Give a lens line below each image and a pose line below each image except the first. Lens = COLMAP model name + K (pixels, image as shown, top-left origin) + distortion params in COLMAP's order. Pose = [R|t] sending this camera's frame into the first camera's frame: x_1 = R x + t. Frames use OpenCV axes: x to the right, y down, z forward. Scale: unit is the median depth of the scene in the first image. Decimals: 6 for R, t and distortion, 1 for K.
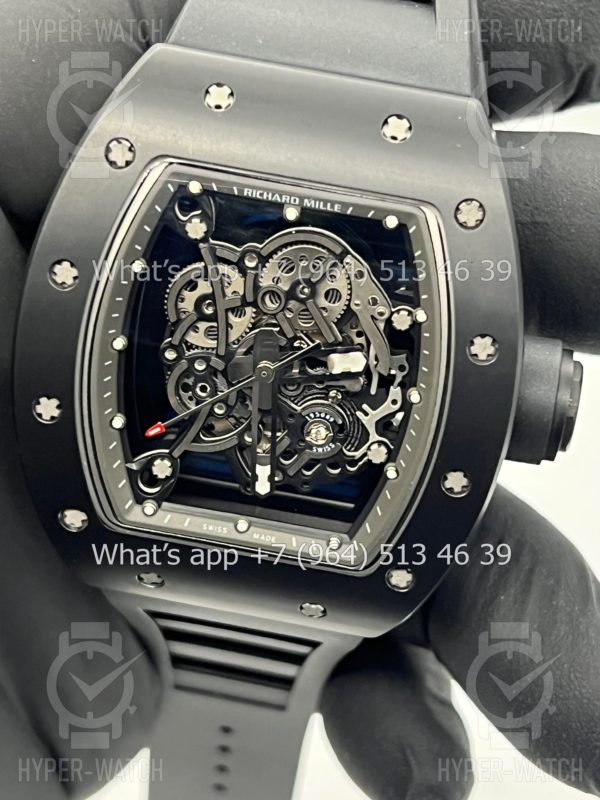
lens RADIAL K [[1883.6, 0, 299.8], [0, 1883.6, 435.0], [0, 0, 1]] dist [0.056130, -0.207007]
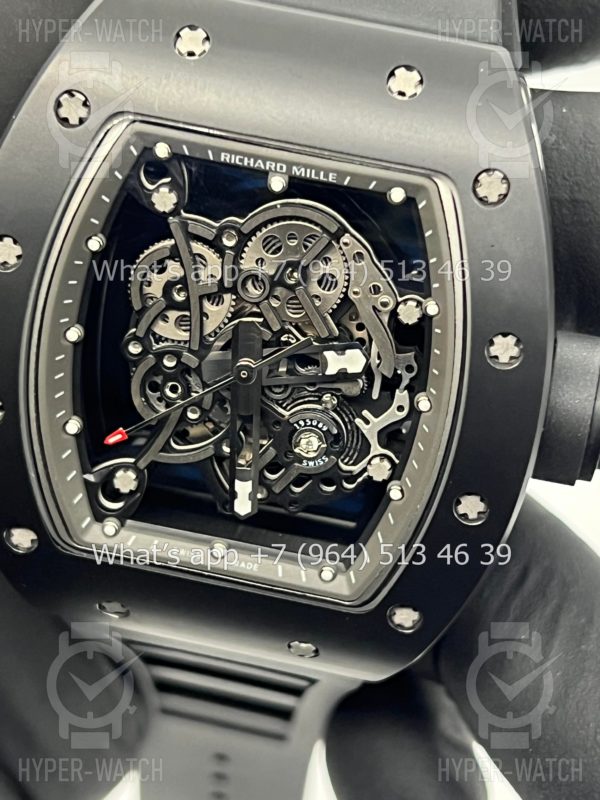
lens RADIAL K [[1858.2, 0, 300.0], [0, 1858.2, 400.0], [0, 0, 1]] dist [0.033145, 0.581578]
pose [[0.999166, 0.016572, -0.037327, 0.036819], [-0.016046, 0.999768, 0.014356, -0.032848], [0.037556, -0.013745, 0.999200, 0.173530]]
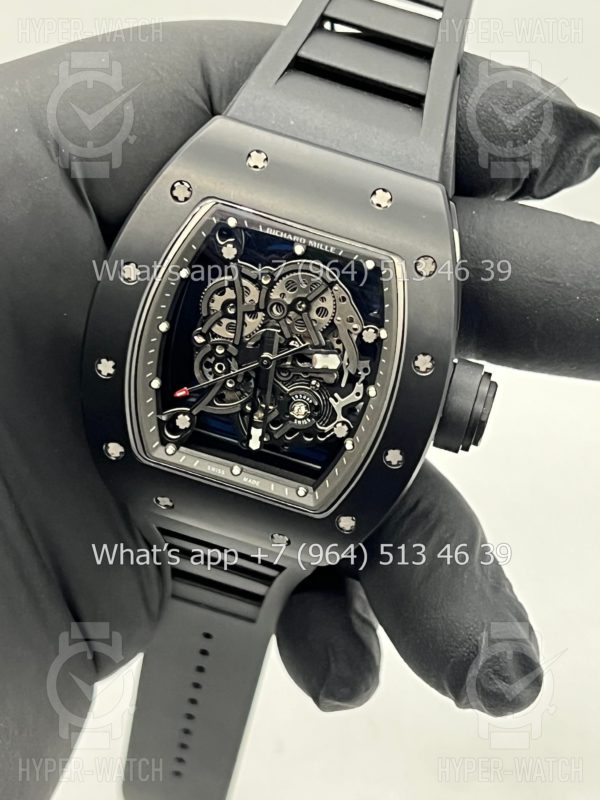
lens RADIAL K [[1858.2, 0, 300.0], [0, 1858.2, 400.0], [0, 0, 1]] dist [0.033145, 0.581578]
pose [[0.992061, 0.124690, -0.016378, 0.031684], [-0.124923, 0.992066, -0.014096, 0.010954], [0.014490, 0.016030, 0.999767, -0.352530]]
